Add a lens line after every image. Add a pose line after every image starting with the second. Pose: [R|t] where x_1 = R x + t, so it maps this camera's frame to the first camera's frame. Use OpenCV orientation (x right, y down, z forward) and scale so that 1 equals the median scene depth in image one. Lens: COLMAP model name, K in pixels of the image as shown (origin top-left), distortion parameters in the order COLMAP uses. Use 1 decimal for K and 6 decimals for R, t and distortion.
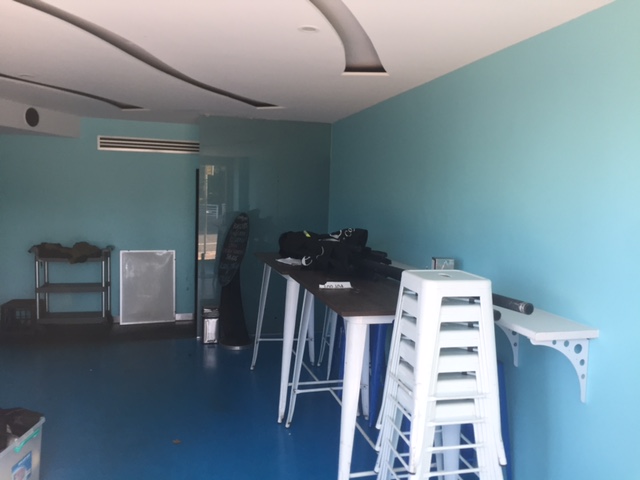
lens RADIAL K [[537.2, 0, 320.1], [0, 537.2, 240.3], [0, 0, 1]] dist [0.061319, -0.012323]
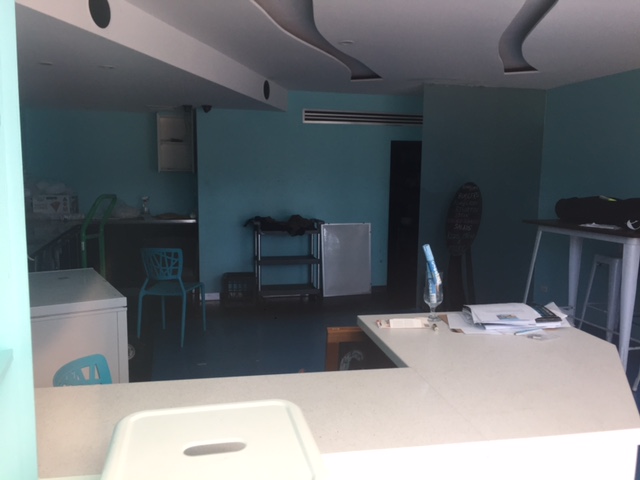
lens RADIAL K [[537.2, 0, 319.7], [0, 537.2, 239.7], [0, 0, 1]] dist [0.061319, -0.012323]
pose [[0.999886, -0.015099, 0.000825, -0.389418], [0.015060, 0.999257, 0.035484, 0.013841], [-0.001360, -0.035468, 0.999370, 0.000013]]
